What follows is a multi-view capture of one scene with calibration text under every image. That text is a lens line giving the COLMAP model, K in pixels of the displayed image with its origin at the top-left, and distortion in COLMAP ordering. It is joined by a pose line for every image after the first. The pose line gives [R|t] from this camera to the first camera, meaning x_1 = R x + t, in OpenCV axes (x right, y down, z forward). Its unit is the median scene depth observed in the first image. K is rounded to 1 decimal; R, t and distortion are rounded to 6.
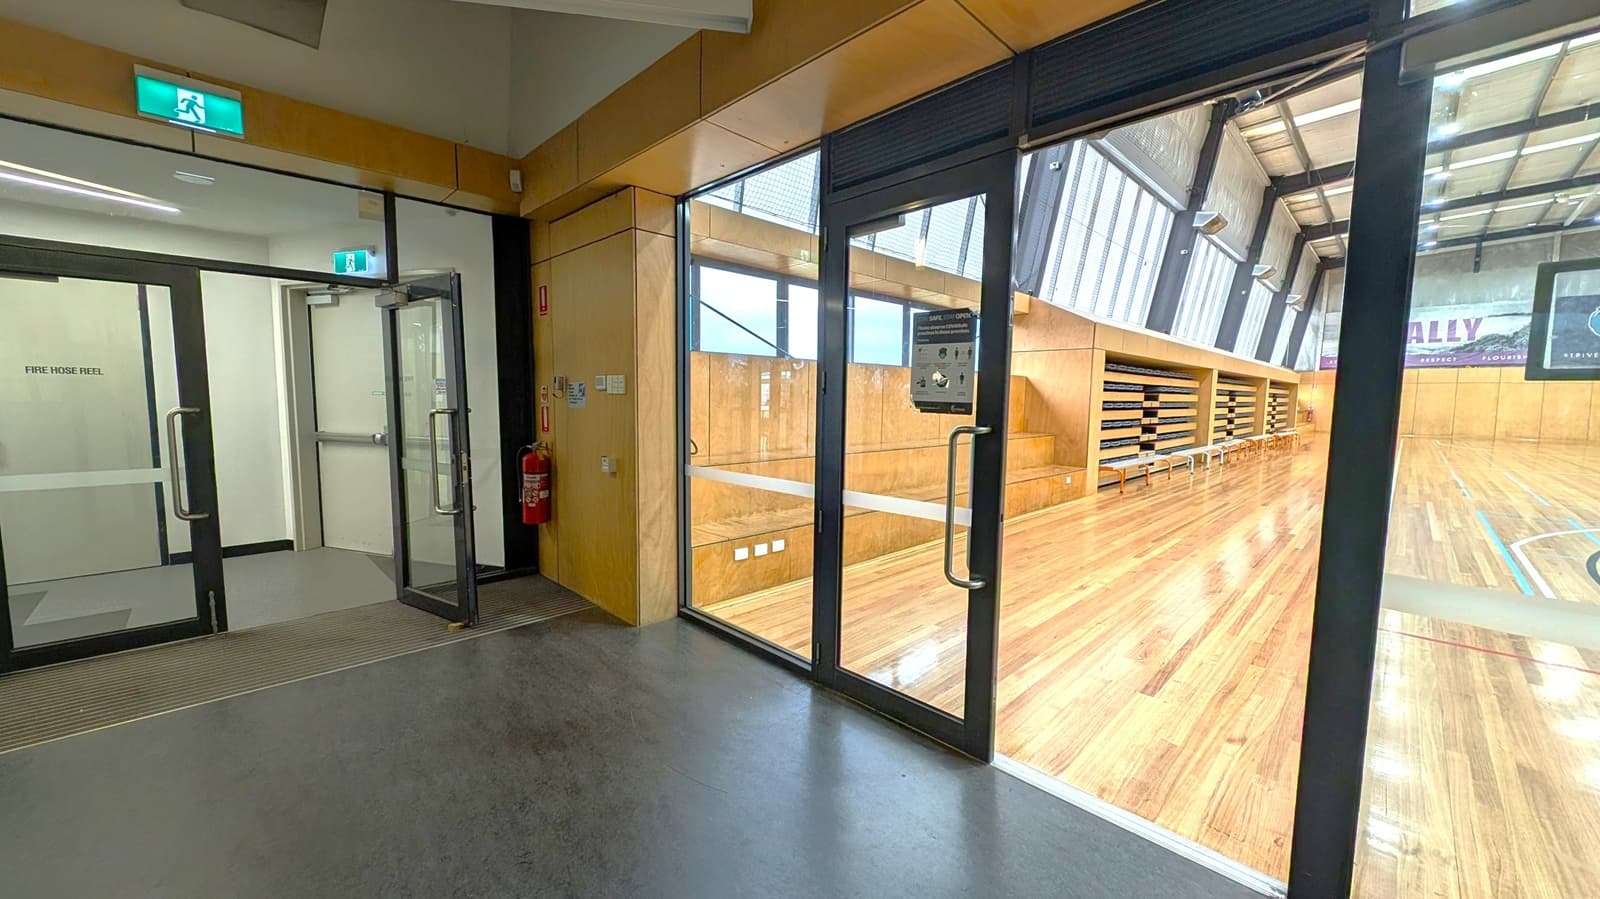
lens RADIAL K [[602.4, 0, 793.8], [0, 602.4, 455.8], [0, 0, 1]] dist [-0.000756, 0.000436]
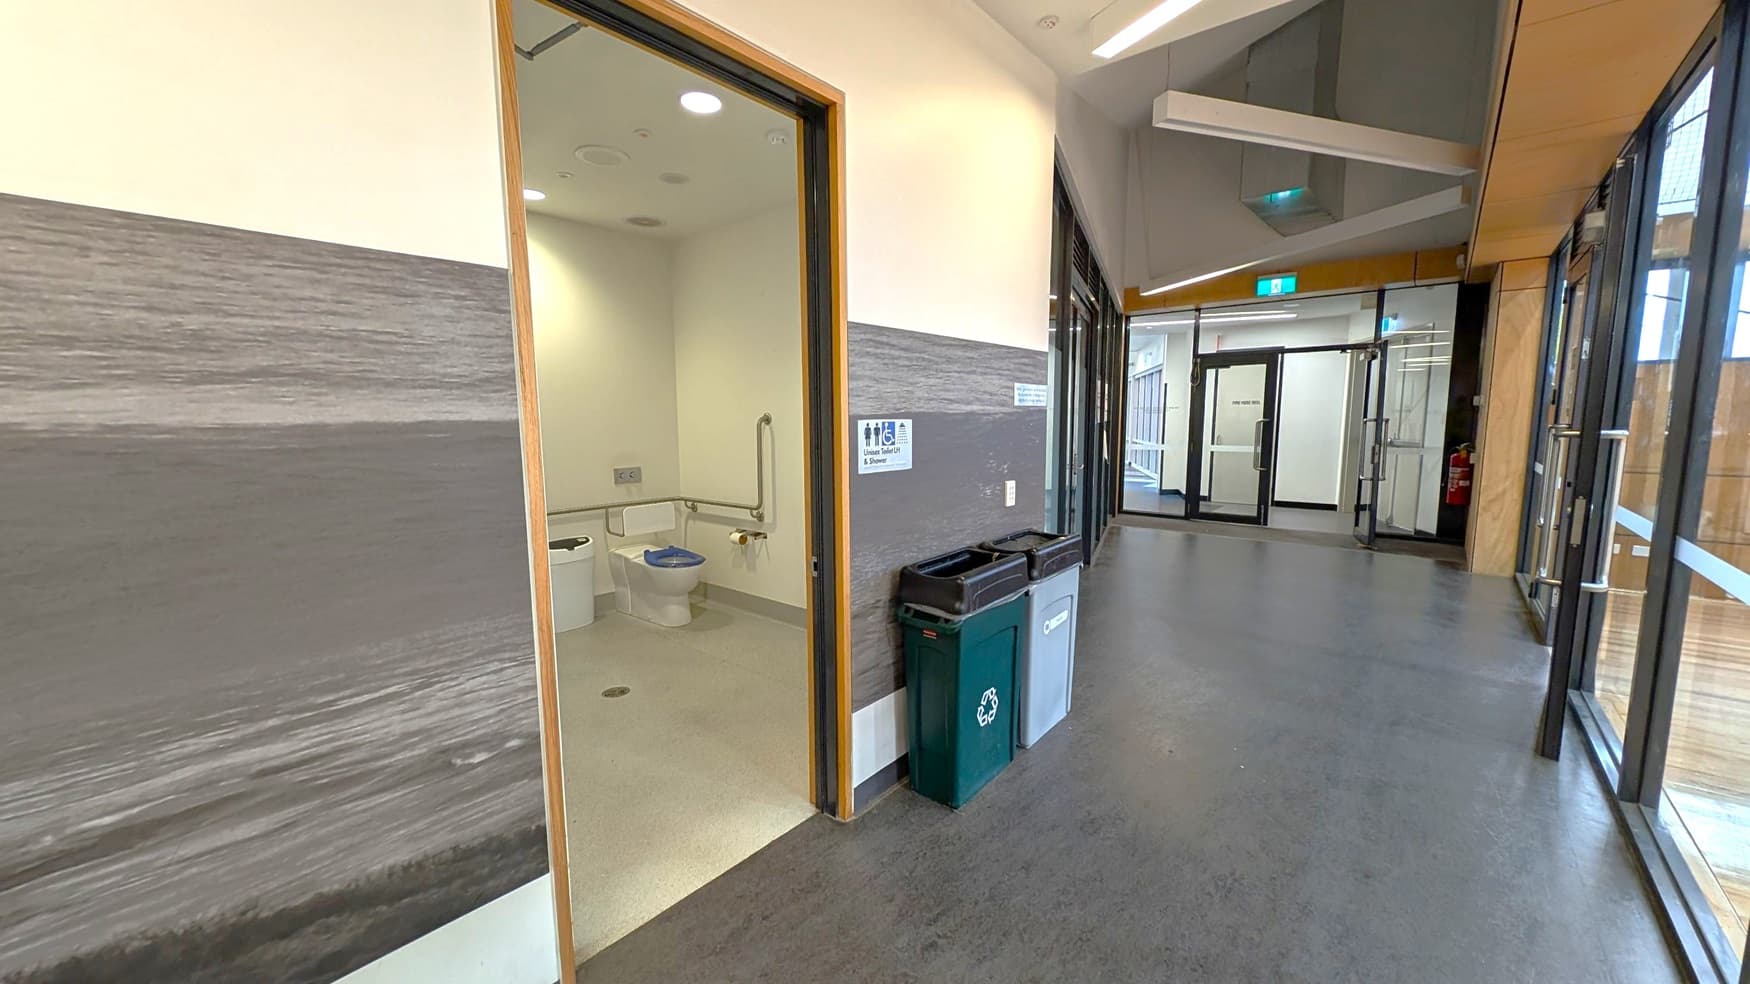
lens RADIAL K [[658.8, 0, 871.9], [0, 658.8, 492.5], [0, 0, 1]] dist [-0.000756, 0.000436]
pose [[0.080079, 0.105038, -0.991239, 1.119579], [-0.094205, 0.990779, 0.097379, 0.077219], [0.992327, 0.085581, 0.089235, -0.530349]]
